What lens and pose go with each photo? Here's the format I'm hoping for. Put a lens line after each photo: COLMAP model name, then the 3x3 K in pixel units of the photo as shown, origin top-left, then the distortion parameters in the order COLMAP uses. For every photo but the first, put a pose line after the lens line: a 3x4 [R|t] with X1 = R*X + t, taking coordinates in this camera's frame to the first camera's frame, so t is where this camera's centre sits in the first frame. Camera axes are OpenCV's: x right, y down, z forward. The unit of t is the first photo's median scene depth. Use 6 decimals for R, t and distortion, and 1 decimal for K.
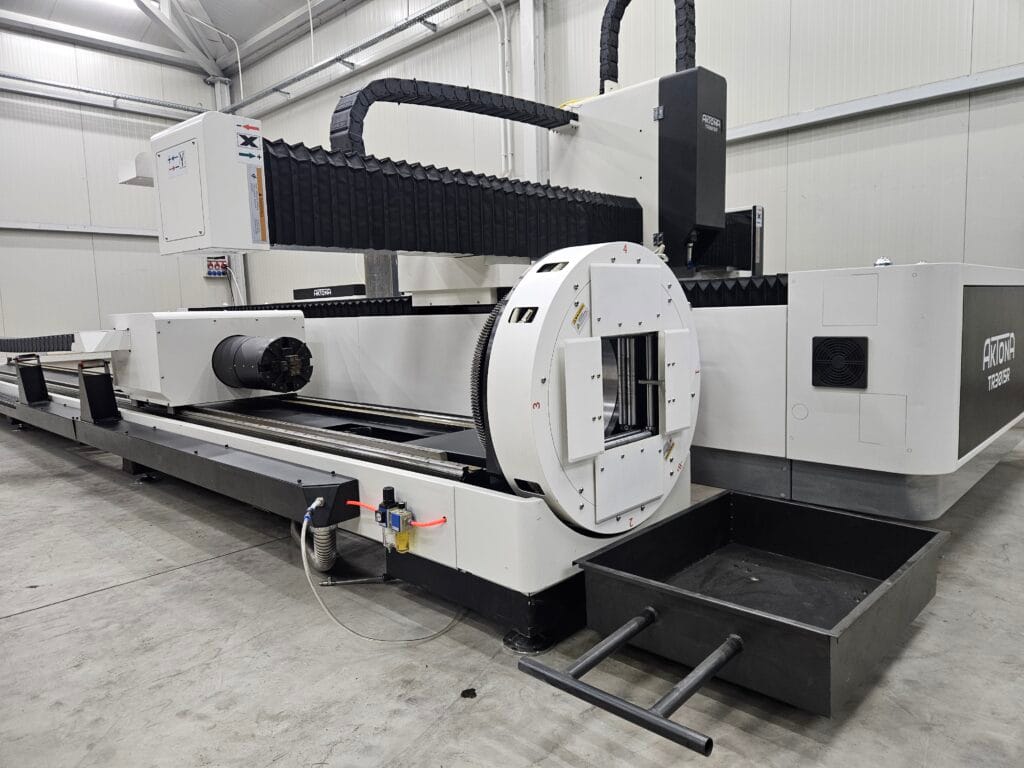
lens RADIAL K [[685.8, 0, 512.0], [0, 685.8, 384.0], [0, 0, 1]] dist [0.057749, -0.041027]
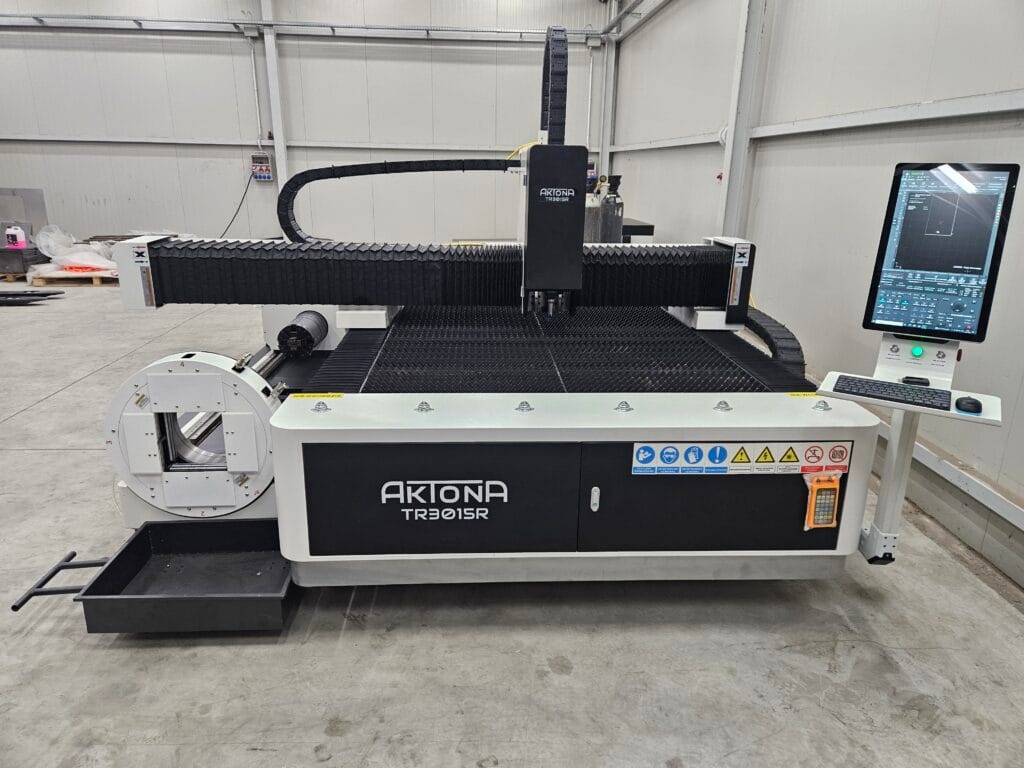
lens RADIAL K [[678.8, 0, 510.0], [0, 678.8, 381.8], [0, 0, 1]] dist [0.088067, -0.074986]
pose [[0.723488, 0.248188, -0.644180, 1.210664], [-0.110730, 0.962778, 0.246573, -0.433502], [0.681398, -0.107063, 0.724040, 0.205963]]
